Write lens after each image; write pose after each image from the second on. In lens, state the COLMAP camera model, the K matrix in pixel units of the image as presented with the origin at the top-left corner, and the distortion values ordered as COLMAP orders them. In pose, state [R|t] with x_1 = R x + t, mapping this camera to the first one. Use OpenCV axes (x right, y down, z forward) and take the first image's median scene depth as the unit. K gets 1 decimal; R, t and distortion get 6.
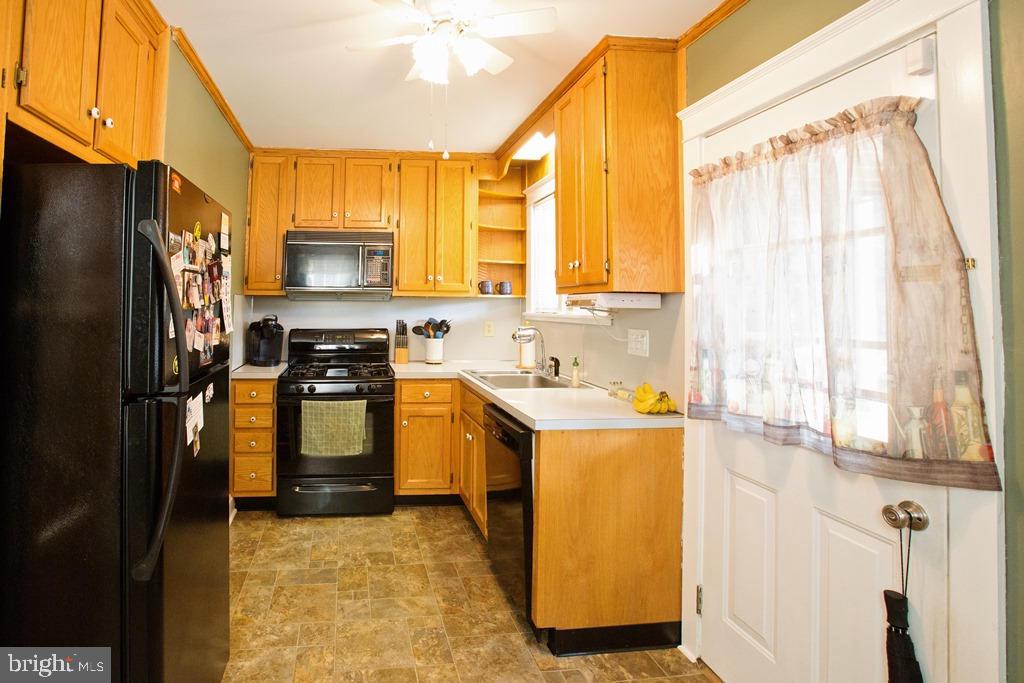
lens RADIAL K [[497.6, 0, 493.5], [0, 497.6, 270.9], [0, 0, 1]] dist [-0.044473, 0.011104]
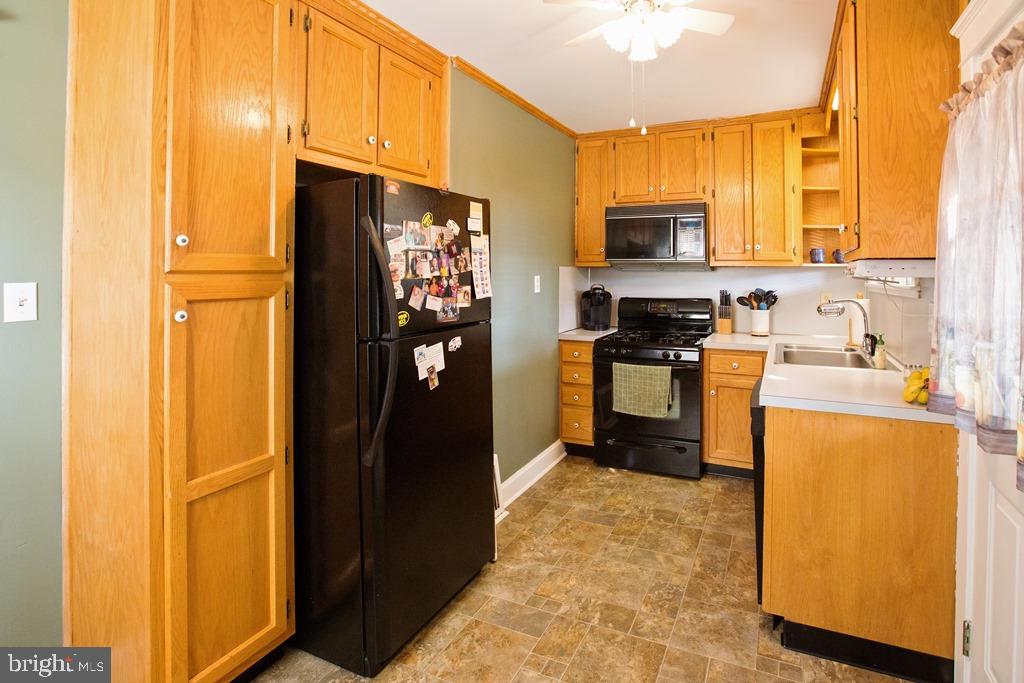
lens RADIAL K [[497.6, 0, 578.3], [0, 497.6, 255.7], [0, 0, 1]] dist [-0.044473, 0.011104]
pose [[0.875105, -0.023938, -0.483341, 0.213591], [0.038162, 0.999079, 0.019613, 0.002333], [0.482427, -0.035608, 0.875212, 0.014012]]
